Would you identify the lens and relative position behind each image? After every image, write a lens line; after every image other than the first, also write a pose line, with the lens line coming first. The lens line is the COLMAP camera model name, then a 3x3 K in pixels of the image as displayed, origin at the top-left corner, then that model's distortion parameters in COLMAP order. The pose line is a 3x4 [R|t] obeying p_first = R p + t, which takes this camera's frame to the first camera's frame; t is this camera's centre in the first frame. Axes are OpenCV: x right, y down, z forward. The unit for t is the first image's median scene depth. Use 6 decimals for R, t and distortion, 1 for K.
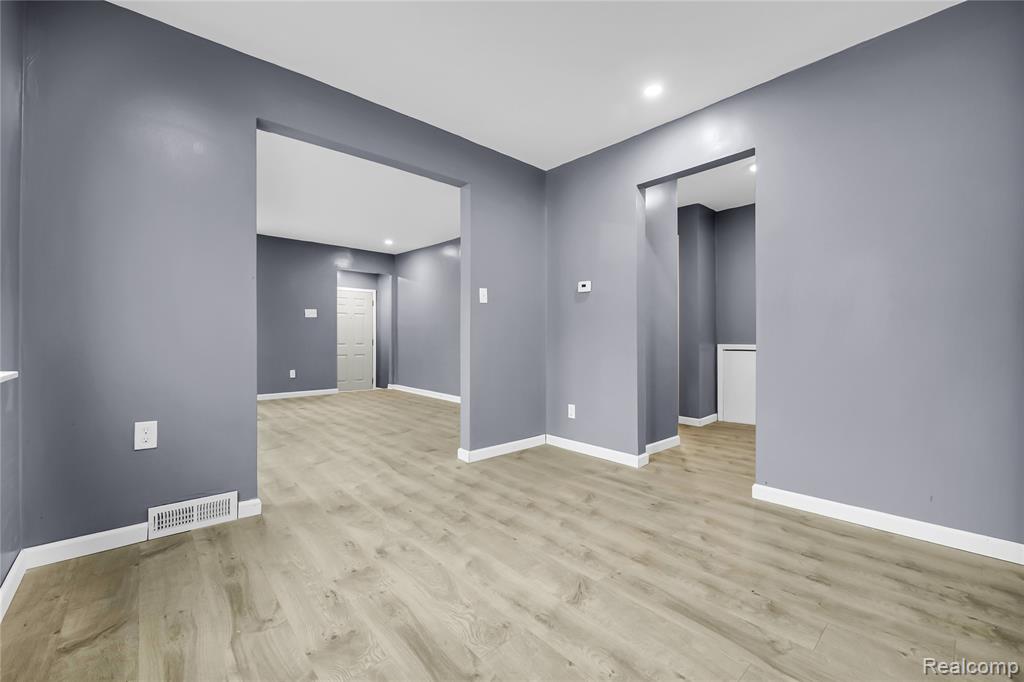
lens RADIAL K [[417.4, 0, 508.6], [0, 417.4, 334.8], [0, 0, 1]] dist [-0.015964, -0.000215]
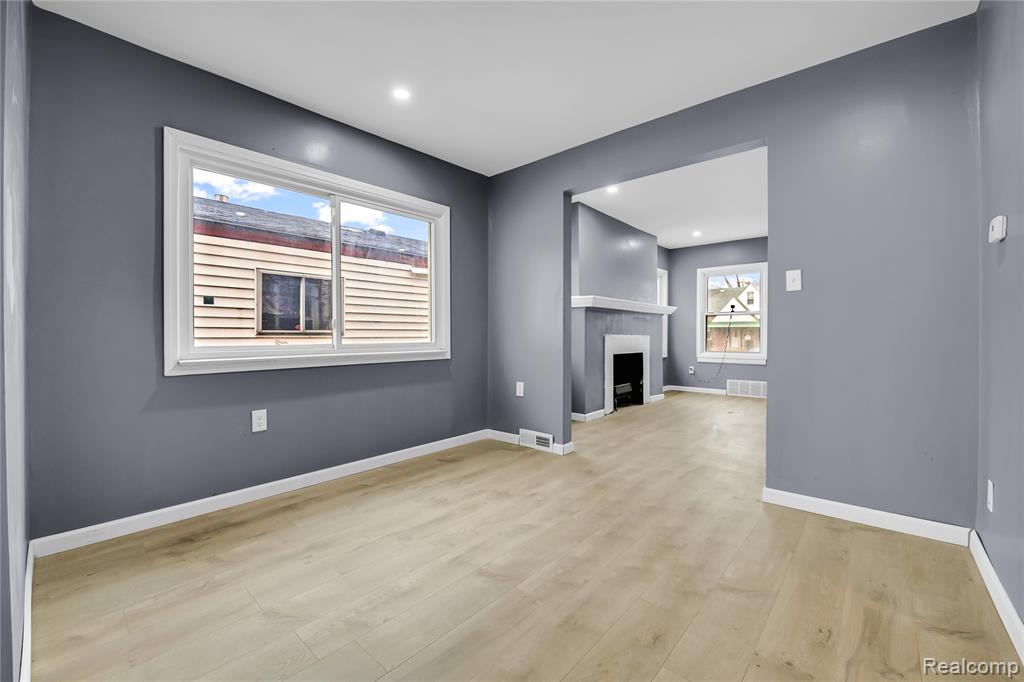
lens RADIAL K [[417.4, 0, 509.1], [0, 417.4, 337.5], [0, 0, 1]] dist [-0.015964, -0.000215]
pose [[0.128376, 0.009787, -0.991677, 0.853449], [-0.004855, 0.999946, 0.009240, -0.000041], [0.991714, 0.003628, 0.128417, 0.625256]]
